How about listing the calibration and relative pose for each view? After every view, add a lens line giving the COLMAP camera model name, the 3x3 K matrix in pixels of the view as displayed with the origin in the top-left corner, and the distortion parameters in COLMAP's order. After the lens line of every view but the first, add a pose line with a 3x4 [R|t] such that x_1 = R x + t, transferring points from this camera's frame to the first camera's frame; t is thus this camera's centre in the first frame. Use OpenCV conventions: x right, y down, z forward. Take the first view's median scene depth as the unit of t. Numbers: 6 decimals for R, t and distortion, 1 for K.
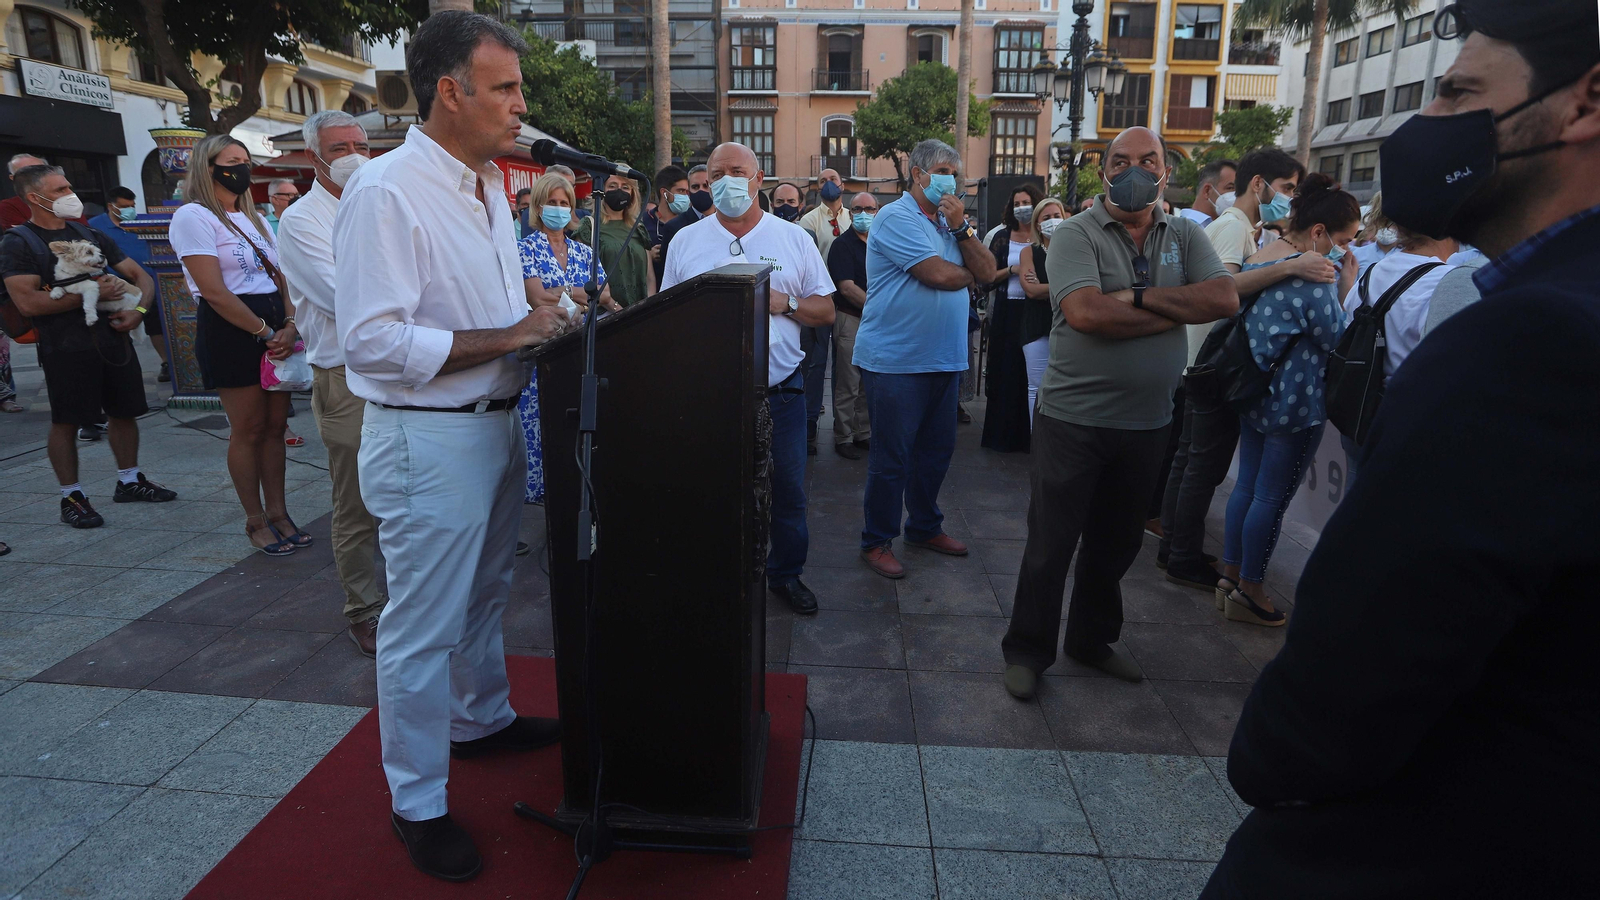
lens RADIAL K [[782.0, 0, 788.5], [0, 782.0, 402.7], [0, 0, 1]] dist [-0.052412, 0.016658]
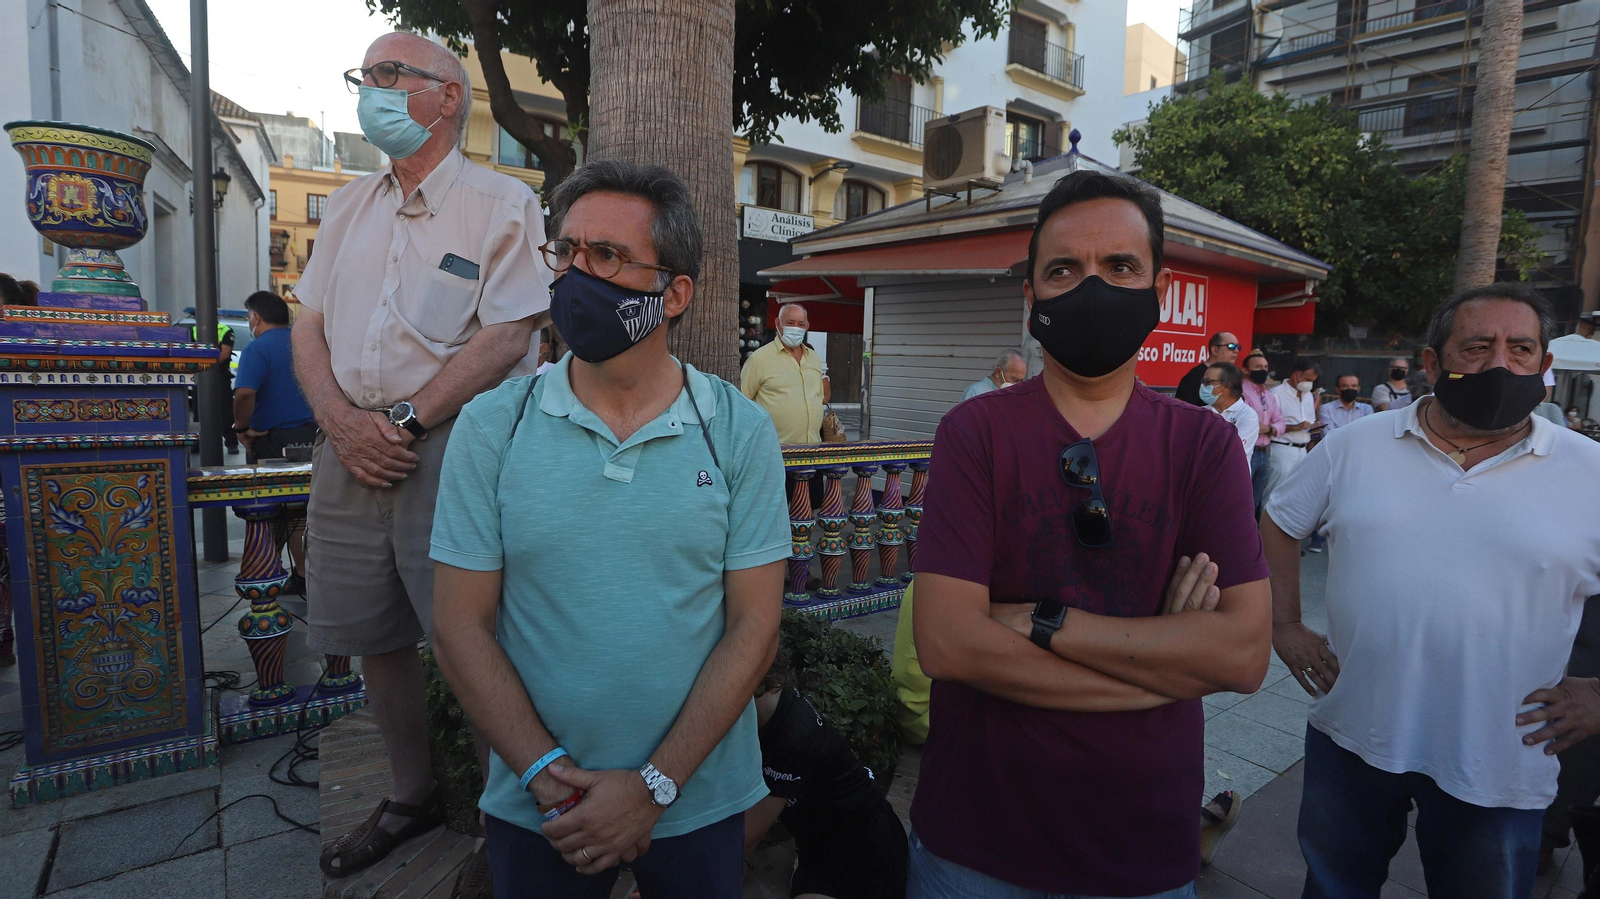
lens RADIAL K [[792.8, 0, 835.6], [0, 792.8, 440.0], [0, 0, 1]] dist [-0.019561, 0.003151]
pose [[0.683684, 0.093961, -0.723705, -0.060361], [-0.193190, 0.979600, -0.055322, -0.079369], [0.703743, 0.177635, 0.687889, 0.337692]]
